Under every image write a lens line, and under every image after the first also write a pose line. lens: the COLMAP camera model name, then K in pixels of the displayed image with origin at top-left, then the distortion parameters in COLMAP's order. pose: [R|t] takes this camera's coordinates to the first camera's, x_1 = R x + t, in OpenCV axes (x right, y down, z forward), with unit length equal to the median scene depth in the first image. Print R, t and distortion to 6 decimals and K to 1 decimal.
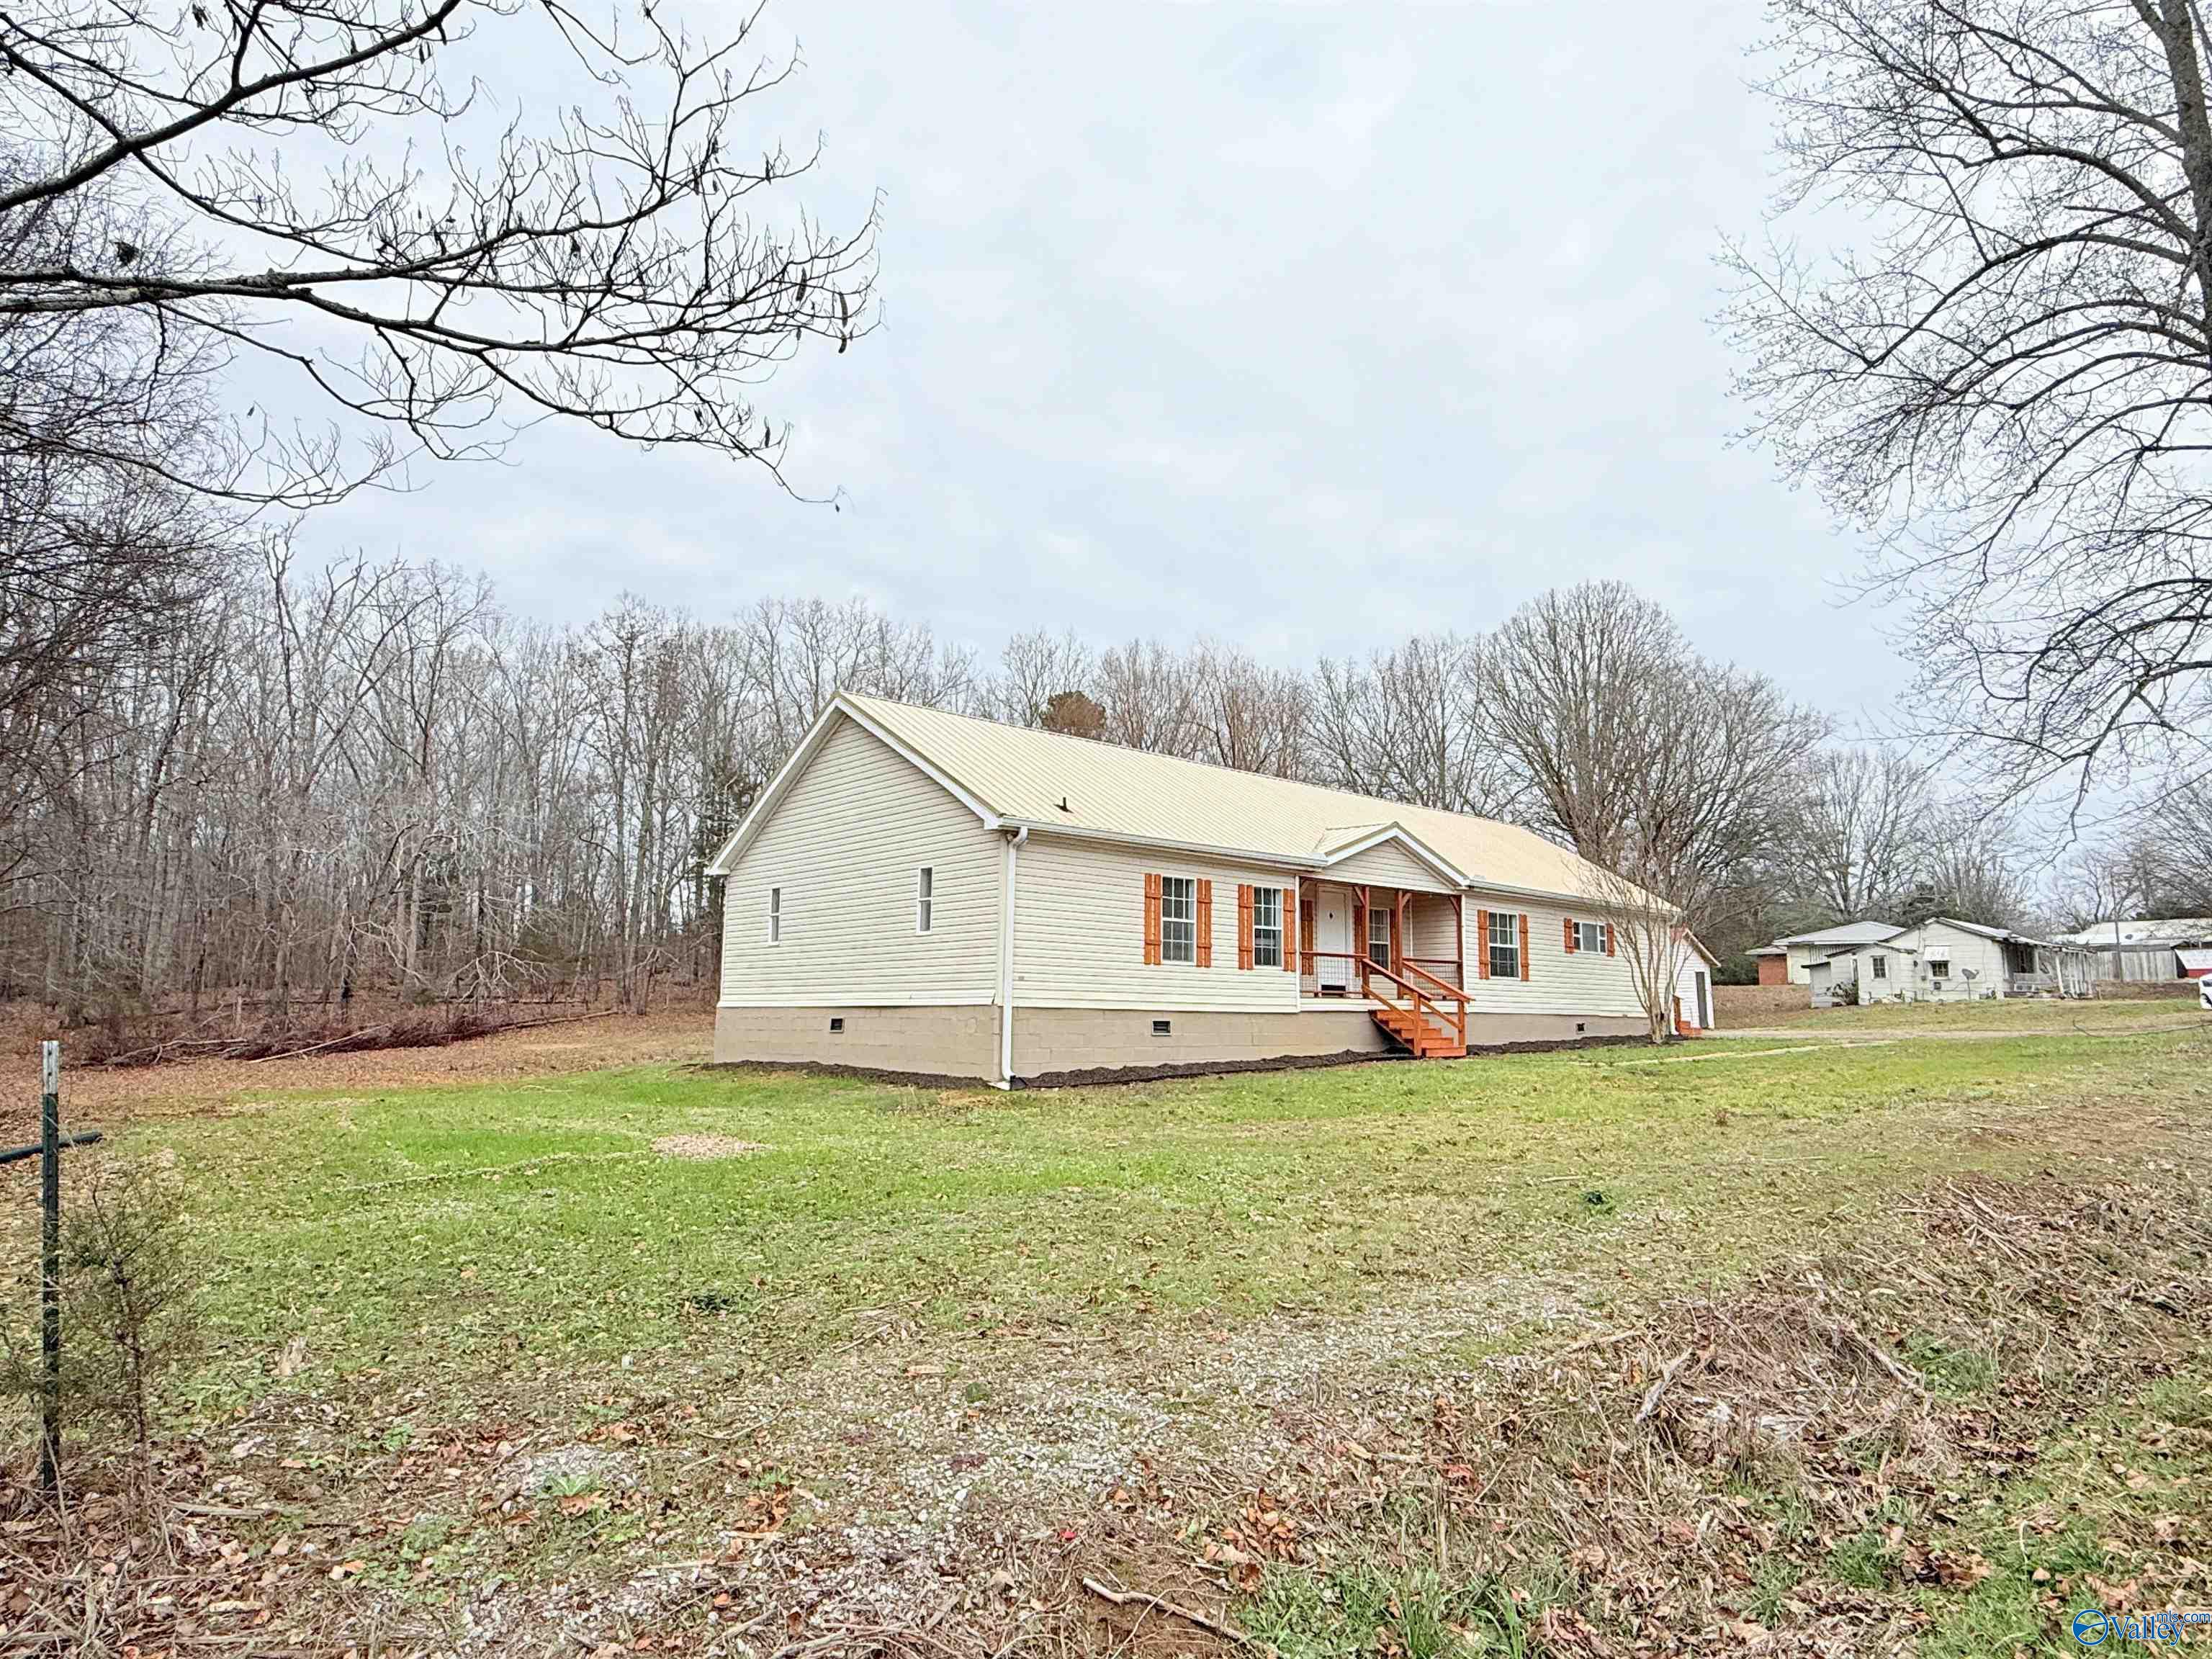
lens RADIAL K [[1274.9, 0, 1106.7], [0, 1274.9, 836.0], [0, 0, 1]] dist [0.005135, 0.001594]
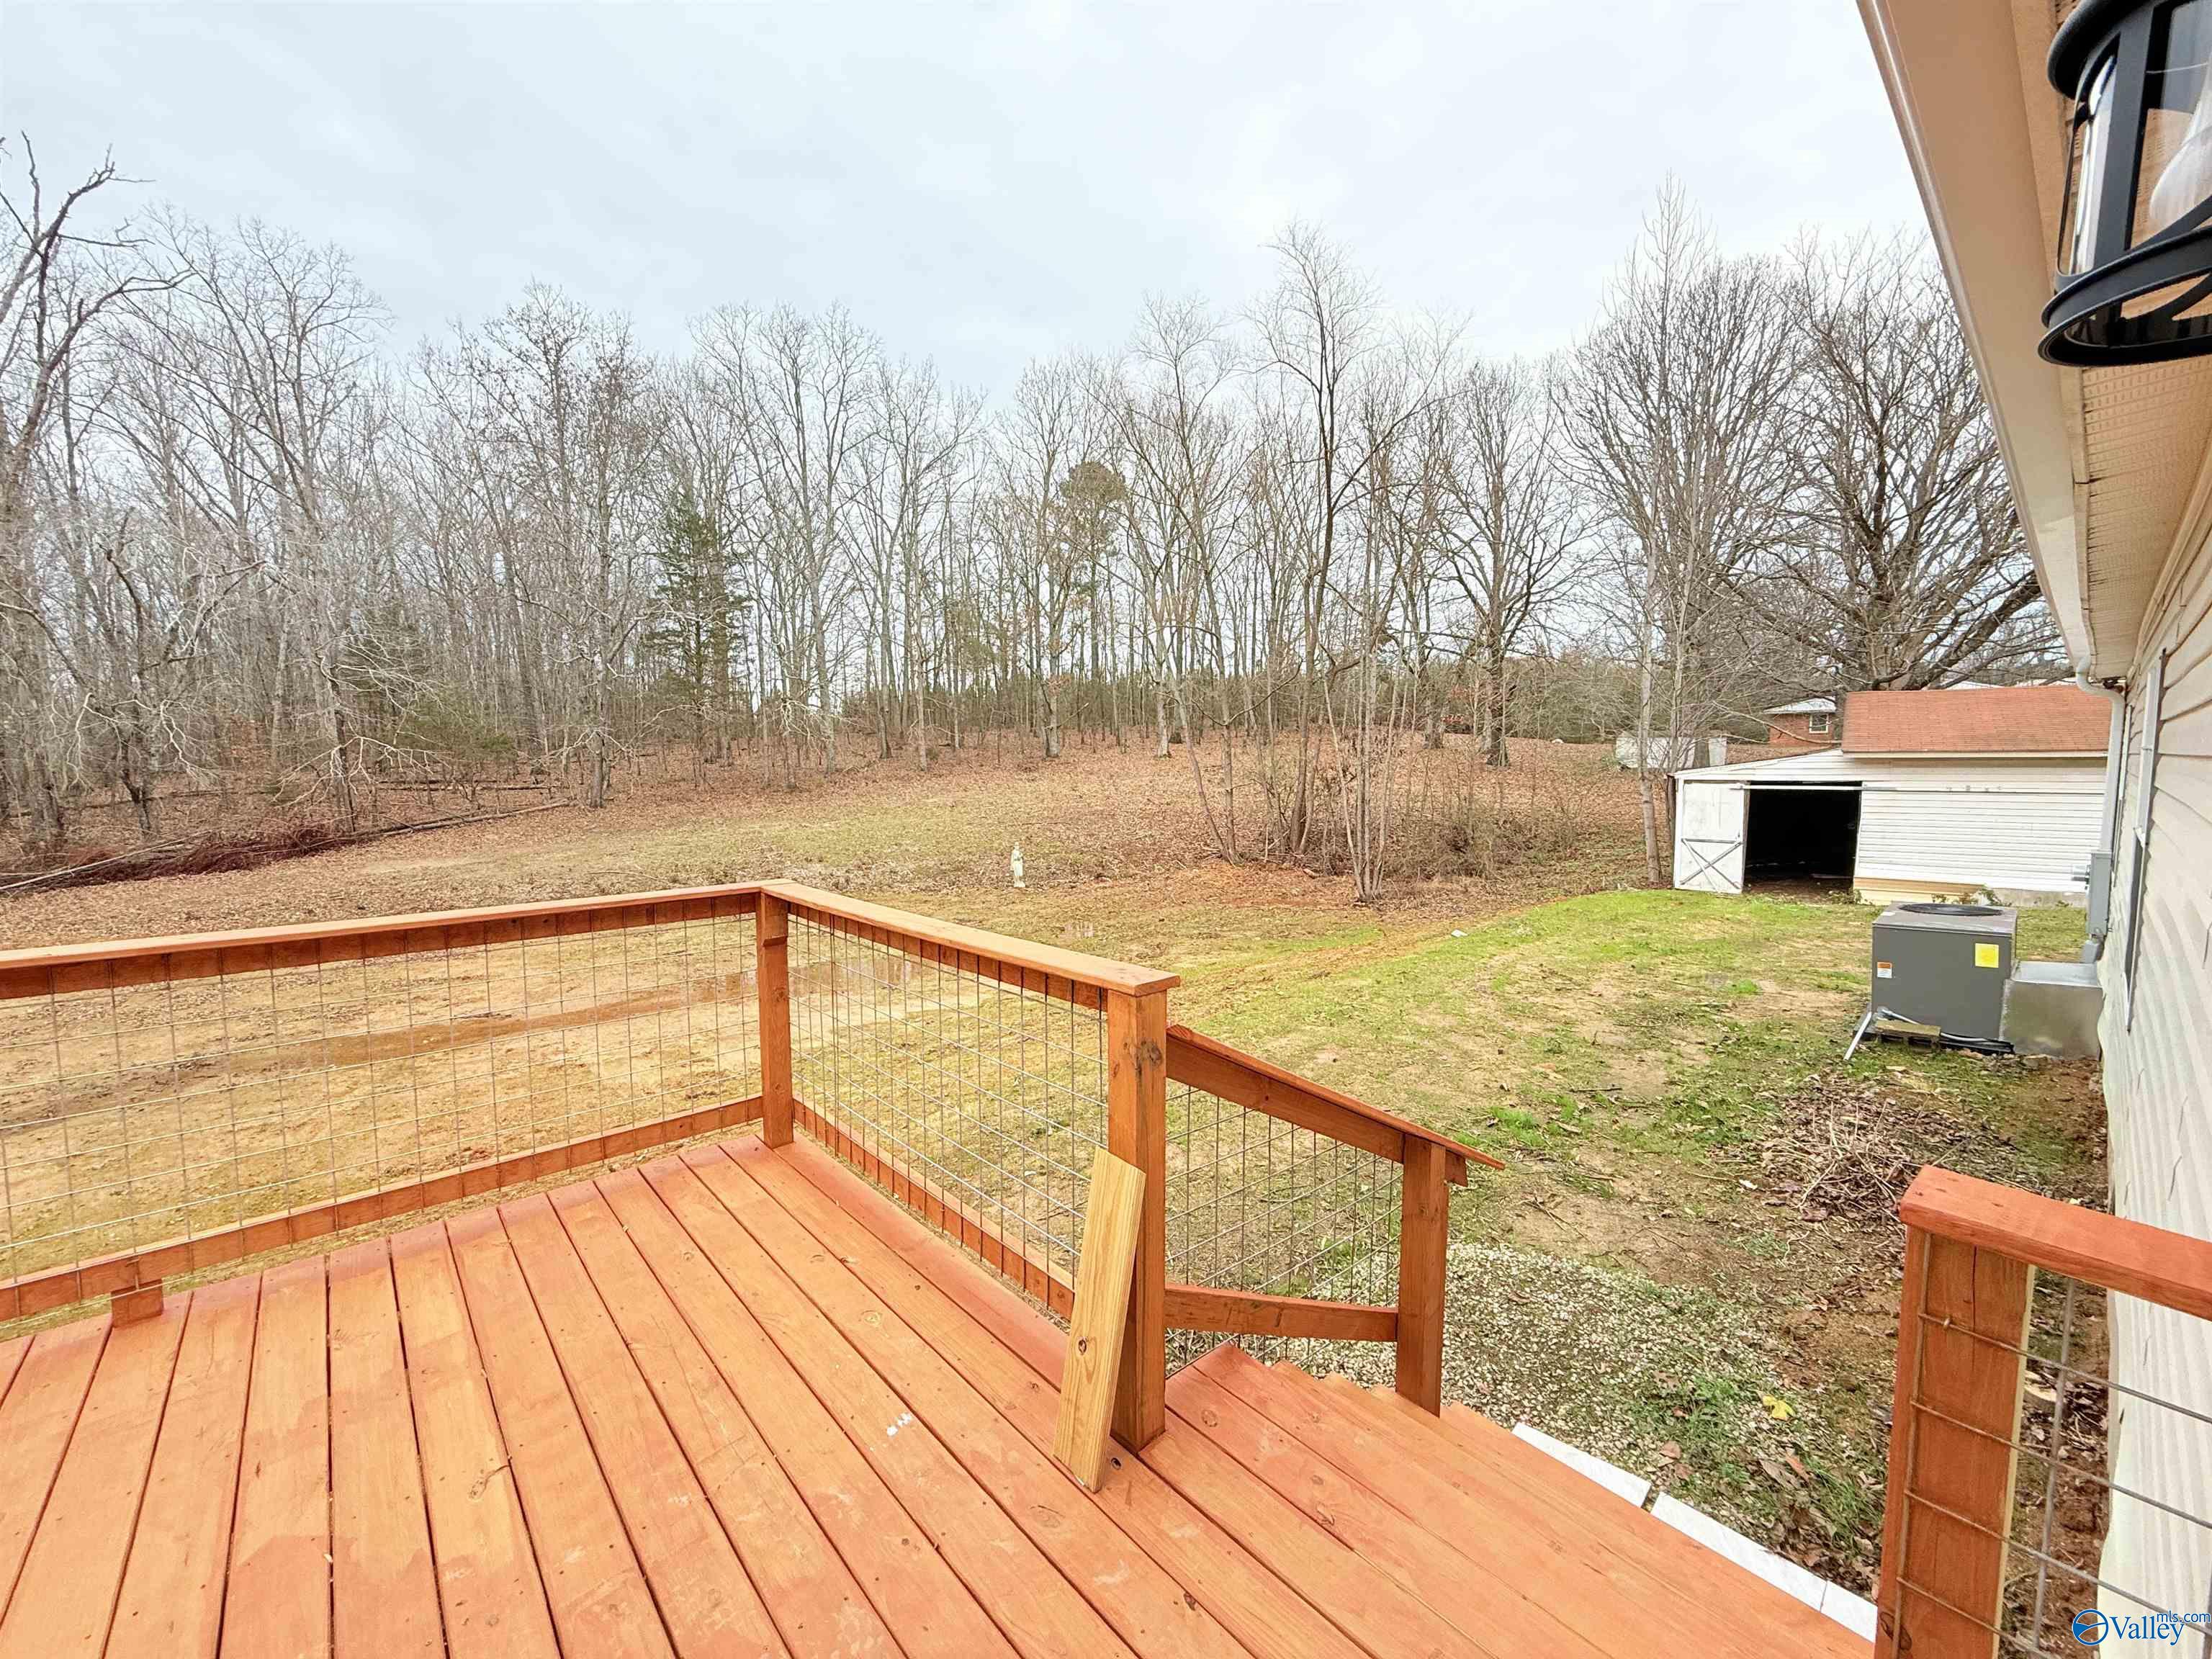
lens RADIAL K [[881.3, 0, 1101.6], [0, 881.3, 837.1], [0, 0, 1]] dist [0.000174, 0.001485]
pose [[0.999848, -0.009137, -0.014877, -0.022771], [0.012243, 0.974428, 0.224366, 0.037517], [0.012447, -0.224514, 0.974391, 0.497728]]
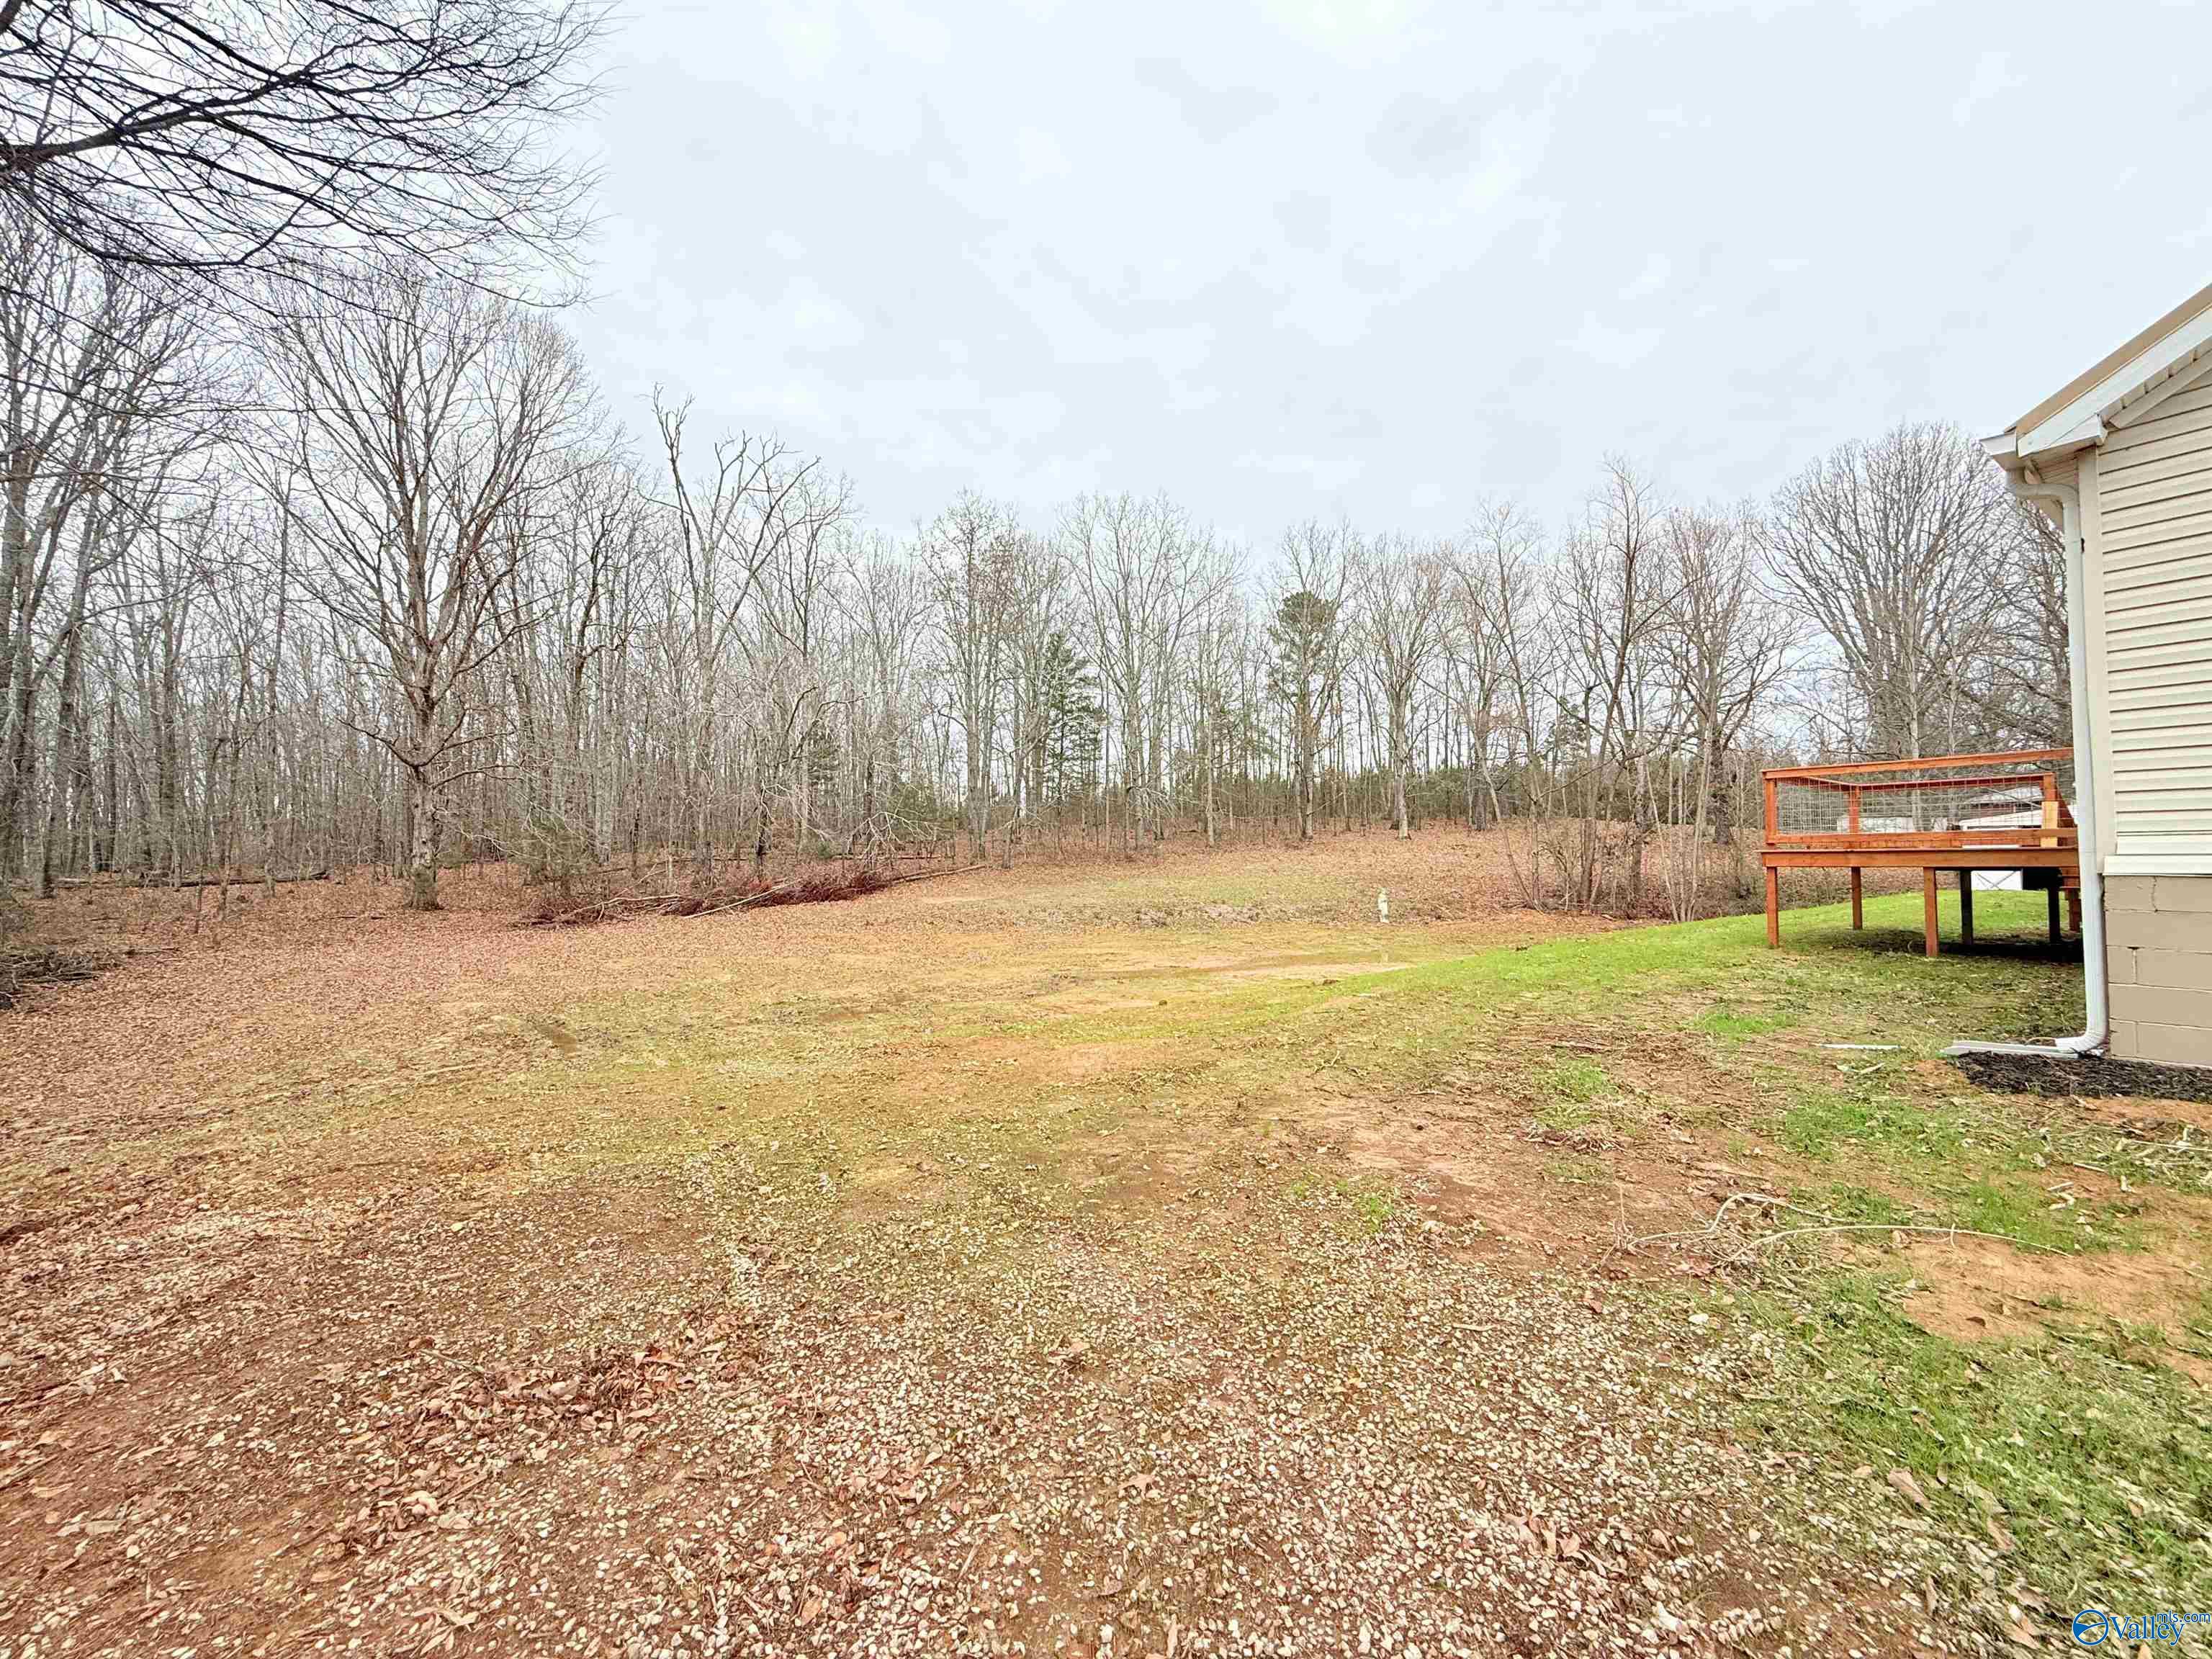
lens RADIAL K [[881.3, 0, 1108.8], [0, 881.3, 828.8], [0, 0, 1]] dist [0.000174, 0.001485]
pose [[0.991546, -0.012287, -0.129173, -0.205321], [0.025138, 0.994836, 0.098330, 0.037970], [0.127298, -0.100746, 0.986735, 0.301783]]
